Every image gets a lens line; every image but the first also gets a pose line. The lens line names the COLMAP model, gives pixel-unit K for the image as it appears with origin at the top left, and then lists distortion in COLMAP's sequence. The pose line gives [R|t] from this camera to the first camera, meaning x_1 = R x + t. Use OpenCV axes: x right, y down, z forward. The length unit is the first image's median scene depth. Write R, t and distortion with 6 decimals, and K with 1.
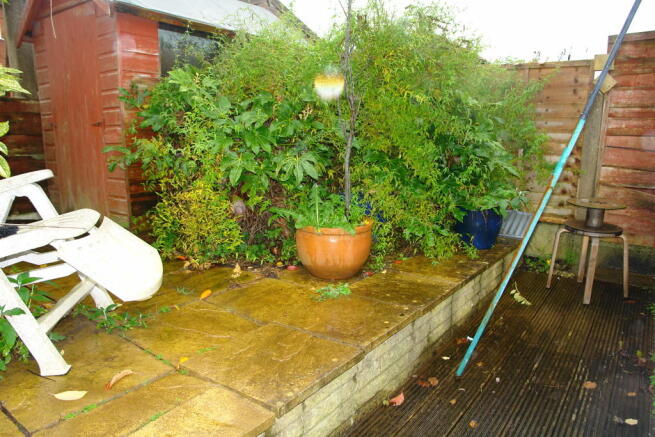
lens RADIAL K [[463.8, 0, 327.5], [0, 463.8, 218.5], [0, 0, 1]] dist [-0.098766, 0.059898]
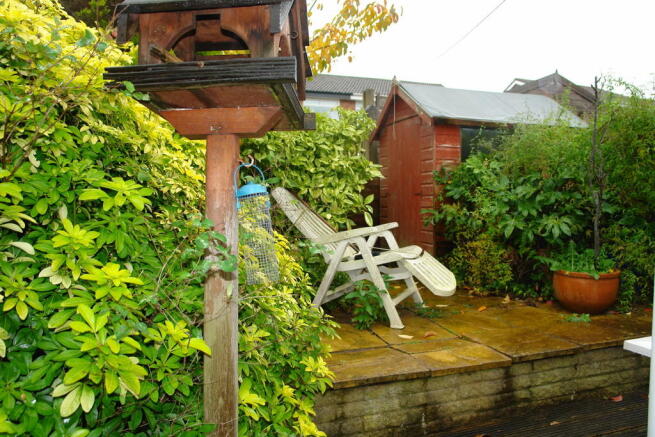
lens RADIAL K [[463.8, 0, 327.5], [0, 463.8, 218.5], [0, 0, 1]] dist [-0.098766, 0.059898]
pose [[0.817760, 0.020279, -0.575202, 0.147887], [-0.094598, 0.990524, -0.099568, 0.059424], [0.567732, 0.135836, 0.811929, -0.453998]]
